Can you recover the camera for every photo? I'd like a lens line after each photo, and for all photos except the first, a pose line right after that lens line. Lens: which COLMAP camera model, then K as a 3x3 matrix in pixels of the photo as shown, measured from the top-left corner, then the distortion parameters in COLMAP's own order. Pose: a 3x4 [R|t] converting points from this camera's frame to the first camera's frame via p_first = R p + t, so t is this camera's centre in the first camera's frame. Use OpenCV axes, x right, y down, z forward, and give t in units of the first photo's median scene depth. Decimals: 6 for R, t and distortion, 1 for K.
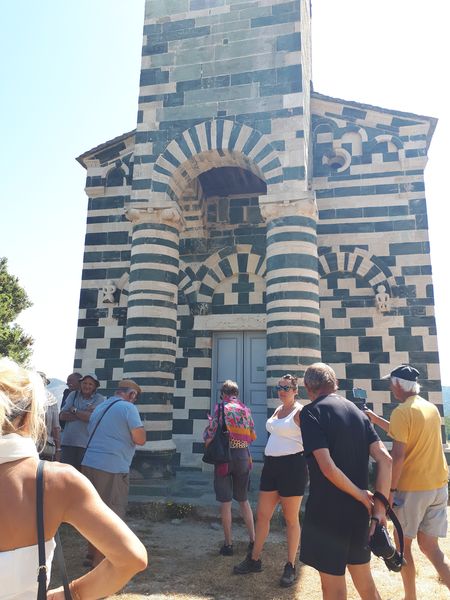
lens RADIAL K [[471.3, 0, 225.5], [0, 471.3, 296.6], [0, 0, 1]] dist [0.108213, -0.212931]
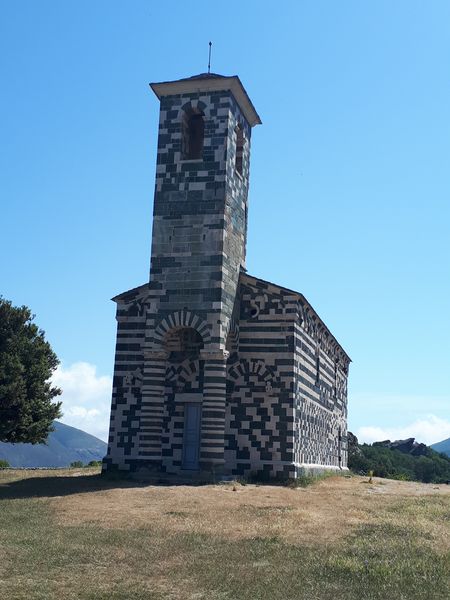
lens RADIAL K [[740.9, 0, 229.4], [0, 740.9, 292.5], [0, 0, 1]] dist [0.286081, -0.854450]
pose [[0.998963, 0.008427, -0.044738, 0.293383], [-0.007520, 0.999764, 0.020400, -0.446158], [0.044900, -0.020042, 0.998790, -2.049044]]
